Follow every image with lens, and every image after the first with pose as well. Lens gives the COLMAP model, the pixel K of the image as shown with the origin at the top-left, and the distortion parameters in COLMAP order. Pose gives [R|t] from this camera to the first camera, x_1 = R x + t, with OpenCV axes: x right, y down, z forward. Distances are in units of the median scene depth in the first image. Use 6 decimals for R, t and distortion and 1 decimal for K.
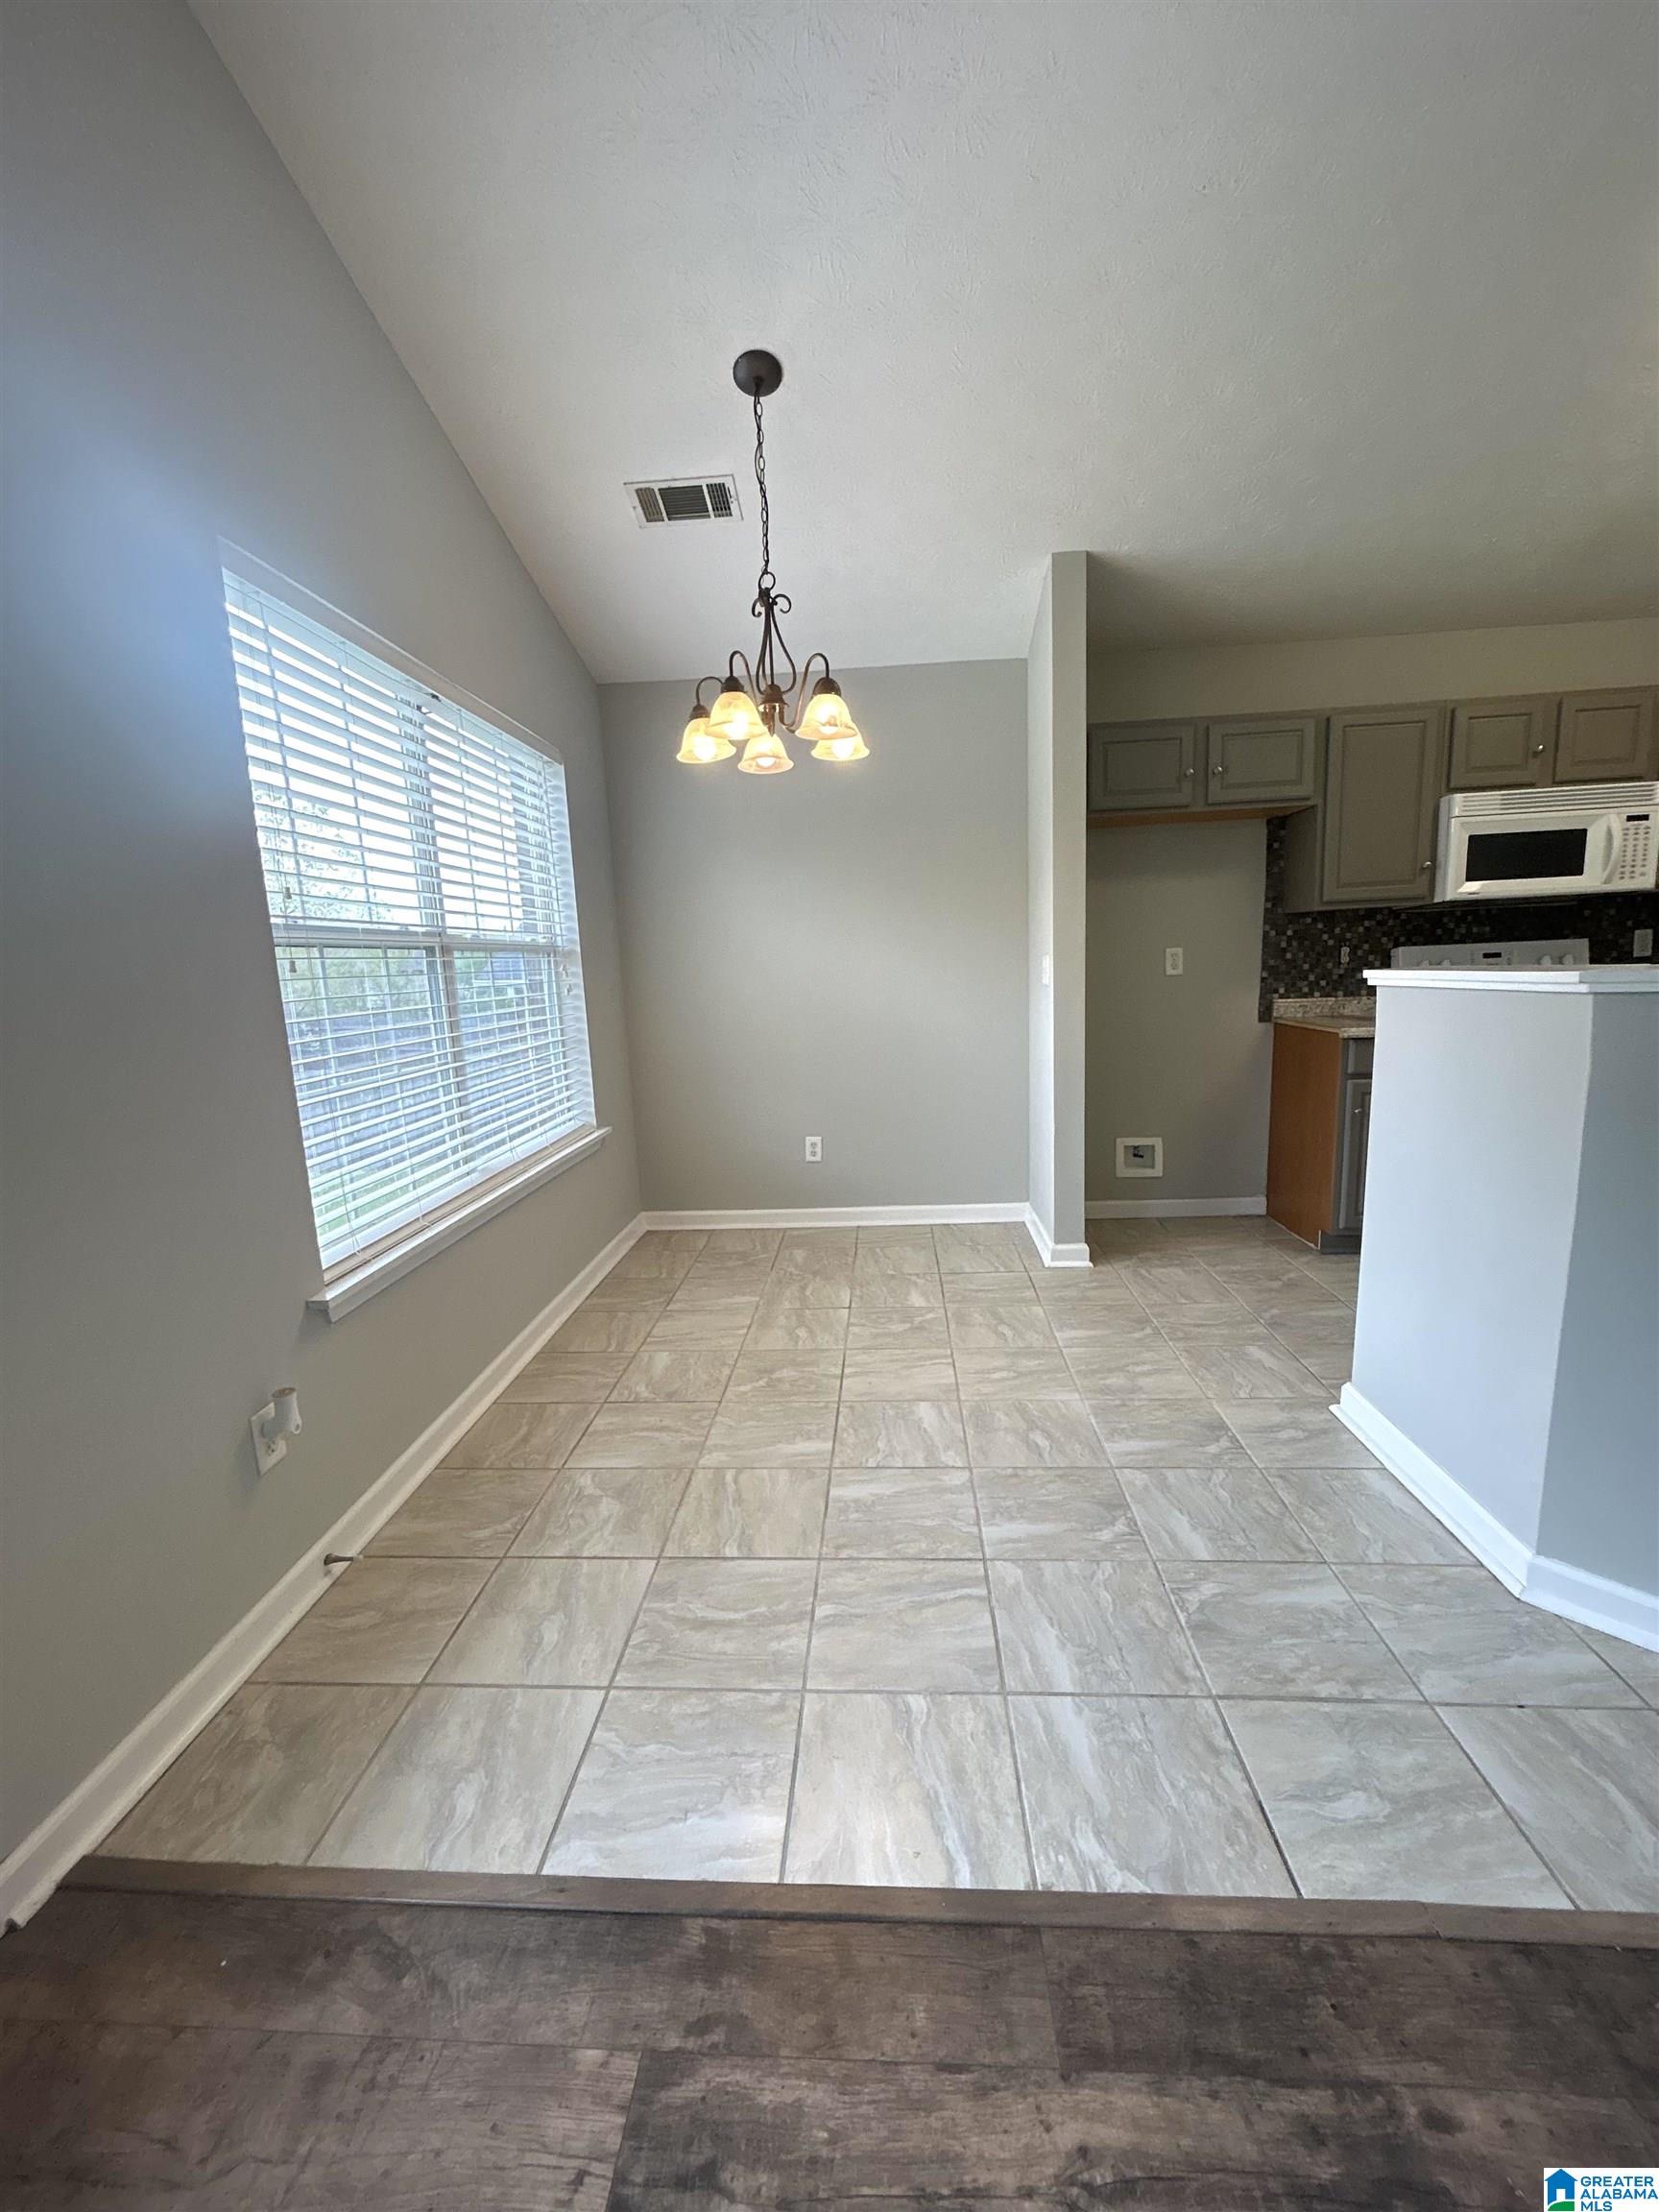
lens RADIAL K [[894.0, 0, 829.5], [0, 894.0, 1106.0], [0, 0, 1]] dist [-0.000979, 0.000236]
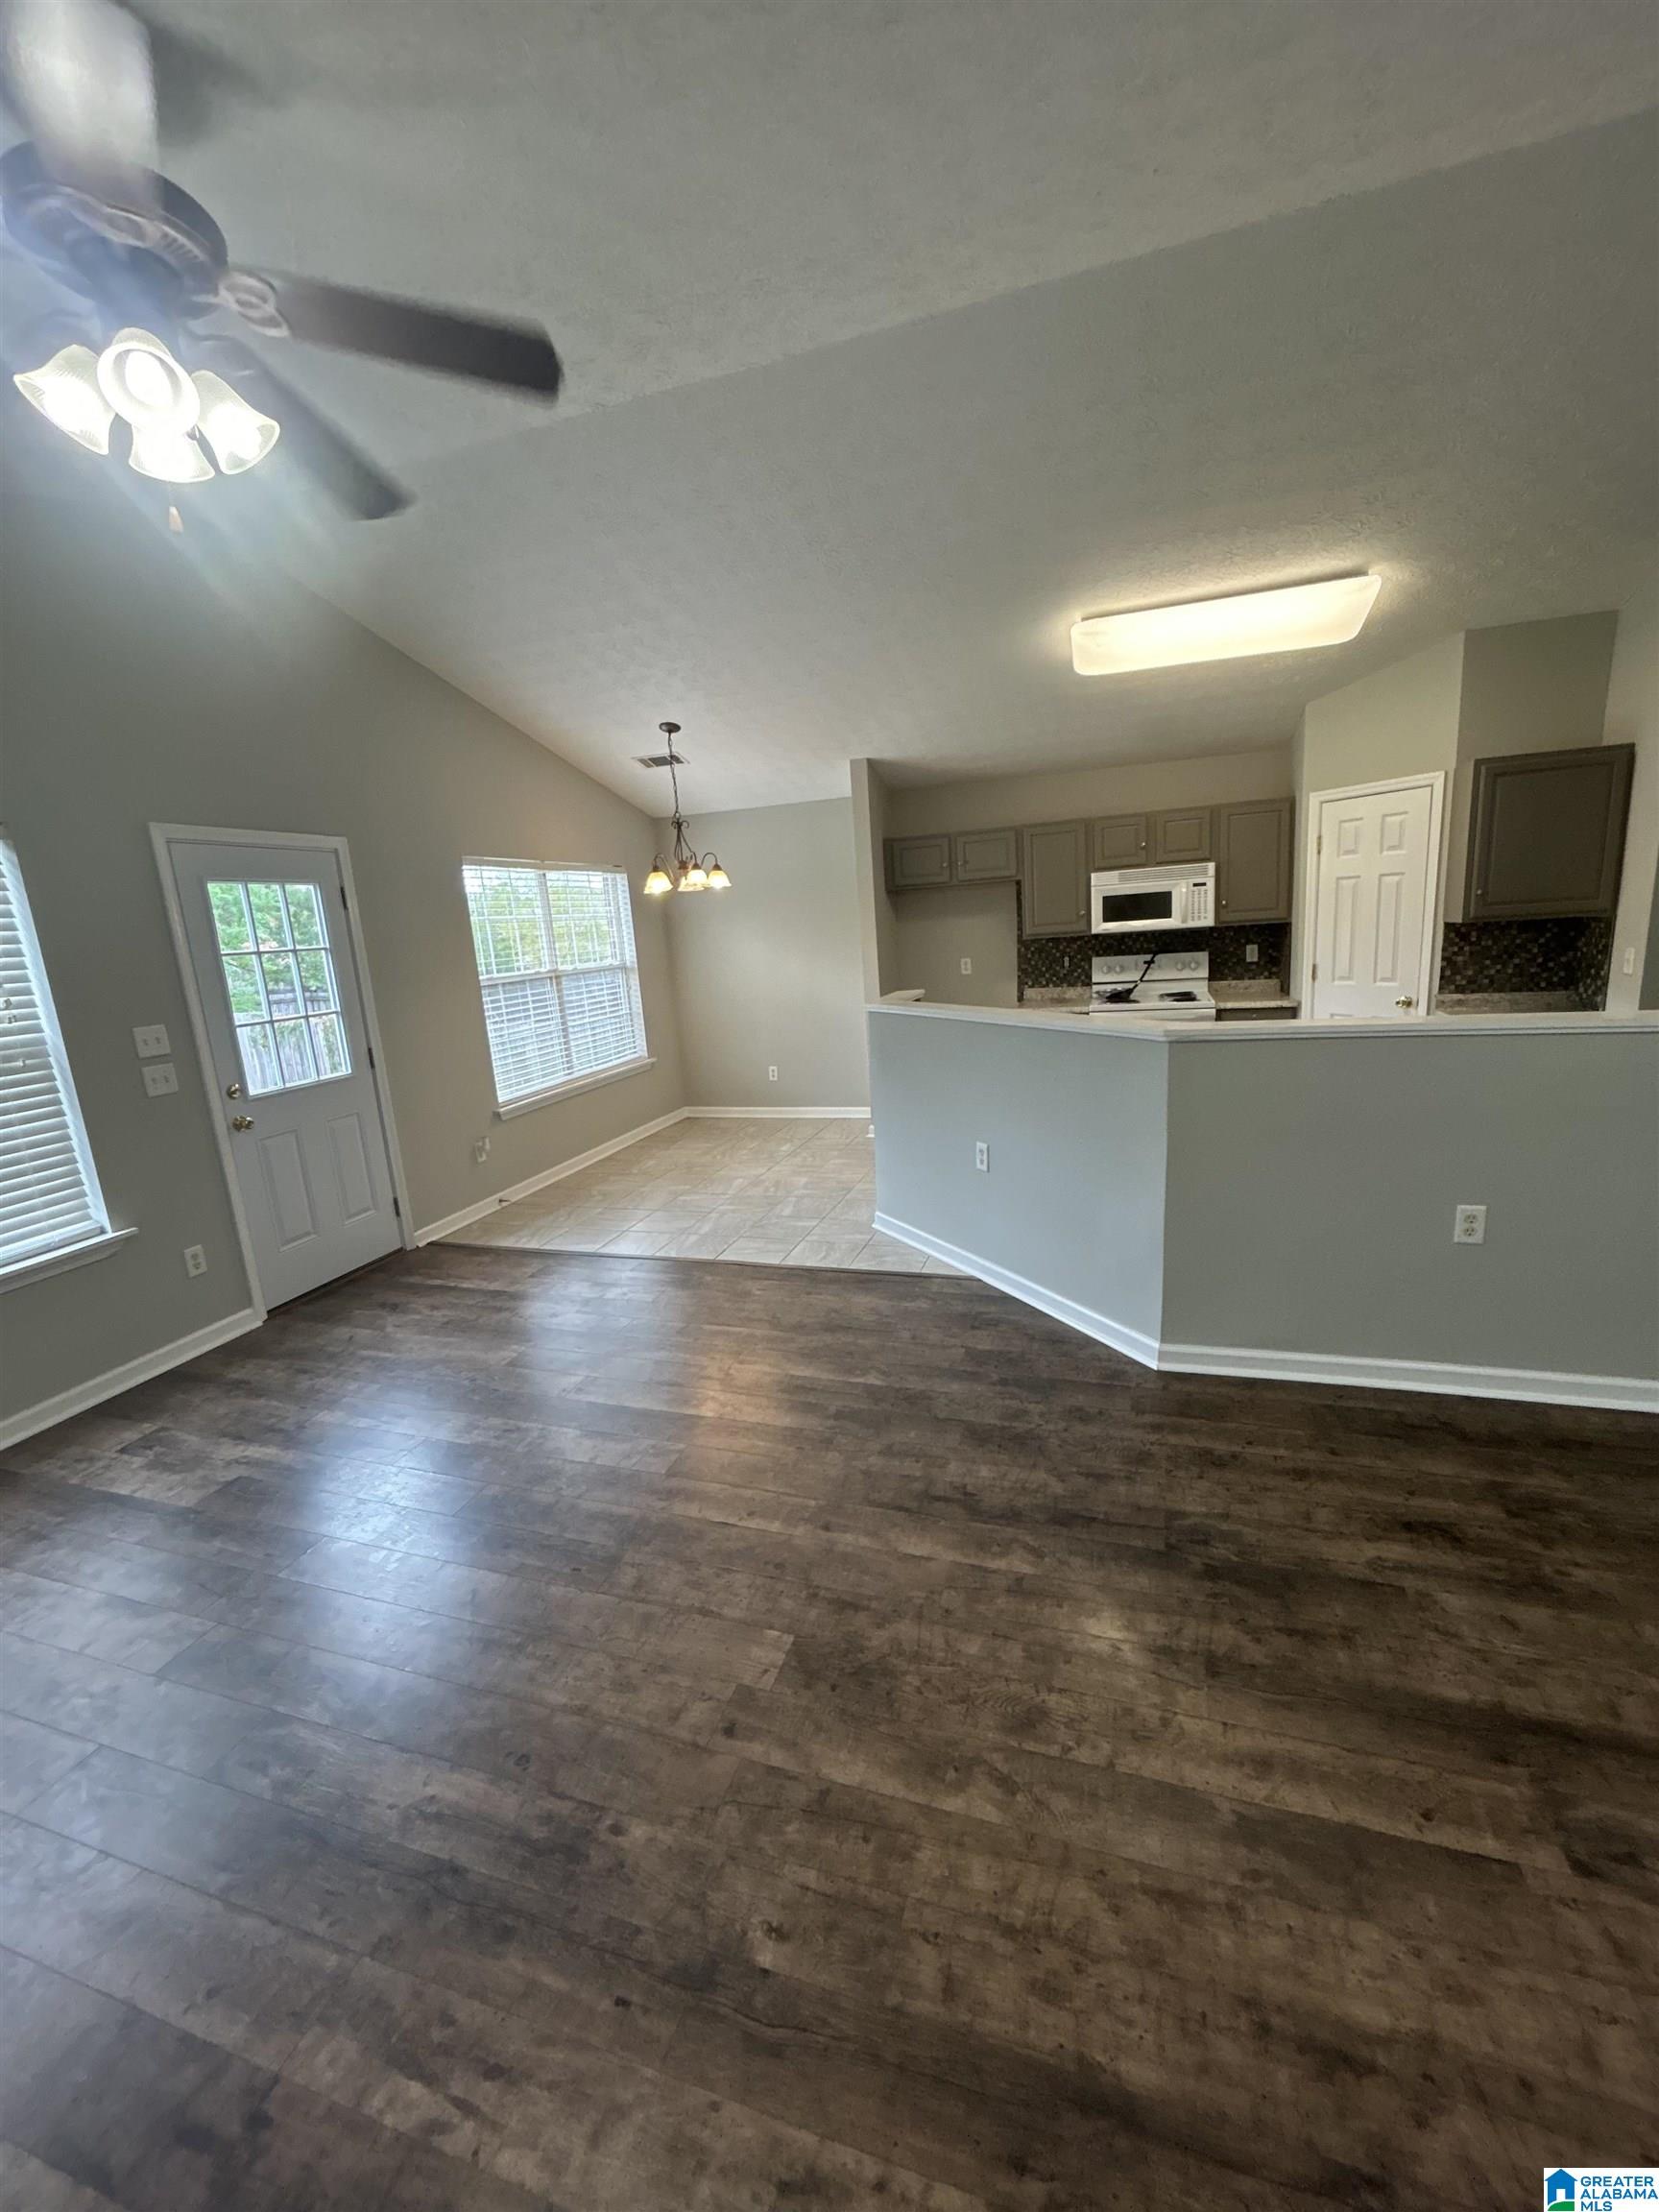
lens RADIAL K [[885.1, 0, 830.6], [0, 885.1, 1114.0], [0, 0, 1]] dist [-0.001235, -0.000080]
pose [[0.968147, 0.031651, -0.248374, 0.646365], [-0.014472, 0.997393, 0.070688, 0.003964], [0.249964, -0.064842, 0.966081, -0.817467]]
